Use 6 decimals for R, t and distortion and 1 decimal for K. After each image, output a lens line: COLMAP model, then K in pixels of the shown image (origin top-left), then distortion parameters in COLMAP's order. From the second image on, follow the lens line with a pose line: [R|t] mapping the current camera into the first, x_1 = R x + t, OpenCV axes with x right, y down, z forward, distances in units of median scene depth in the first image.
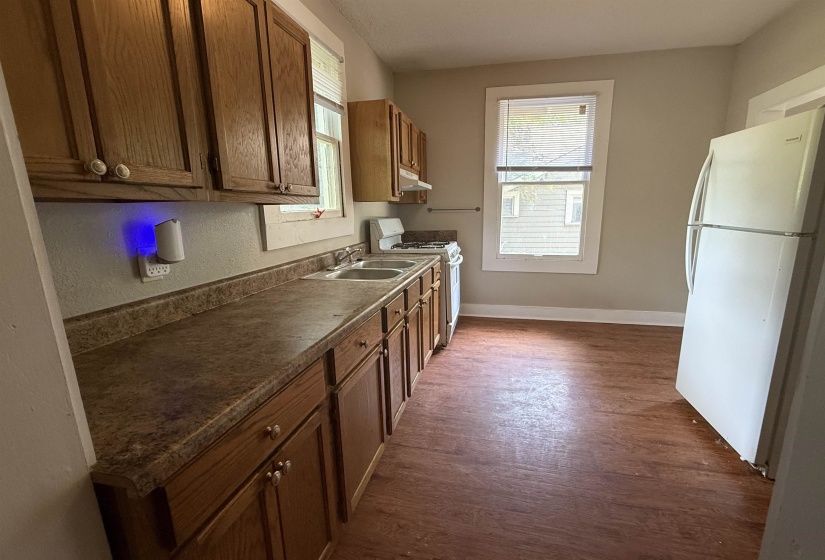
lens RADIAL K [[387.0, 0, 410.5], [0, 387.0, 284.6], [0, 0, 1]] dist [0.004560, -0.000460]
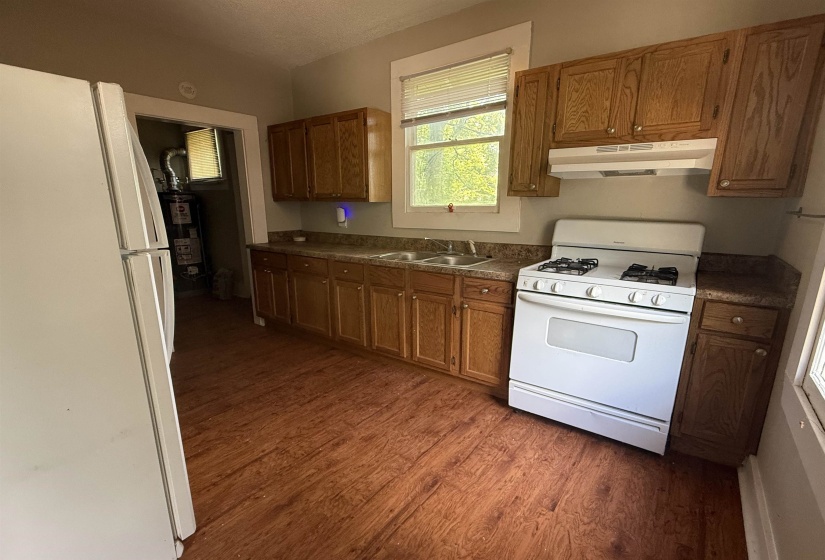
lens RADIAL K [[387.0, 0, 417.2], [0, 387.0, 287.3], [0, 0, 1]] dist [0.004560, -0.000460]
pose [[-0.382365, 0.213602, -0.898983, 0.894584], [-0.173490, 0.939015, 0.296904, -0.268049], [0.907578, 0.269490, -0.321989, 1.242376]]
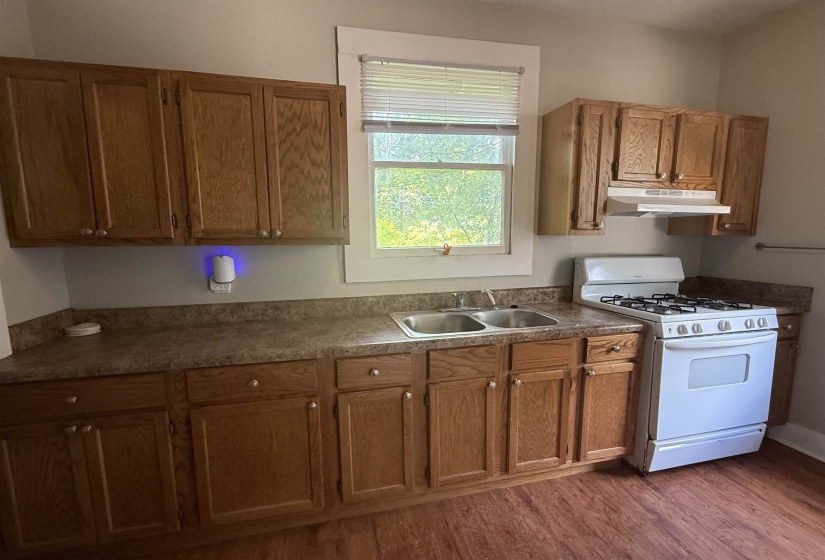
lens RADIAL K [[387.0, 0, 413.4], [0, 387.0, 285.1], [0, 0, 1]] dist [0.004560, -0.000460]
pose [[0.467470, 0.129340, -0.874496, 0.507210], [-0.171081, 0.983773, 0.054050, -0.124232], [0.867296, 0.124343, 0.482012, 0.443358]]
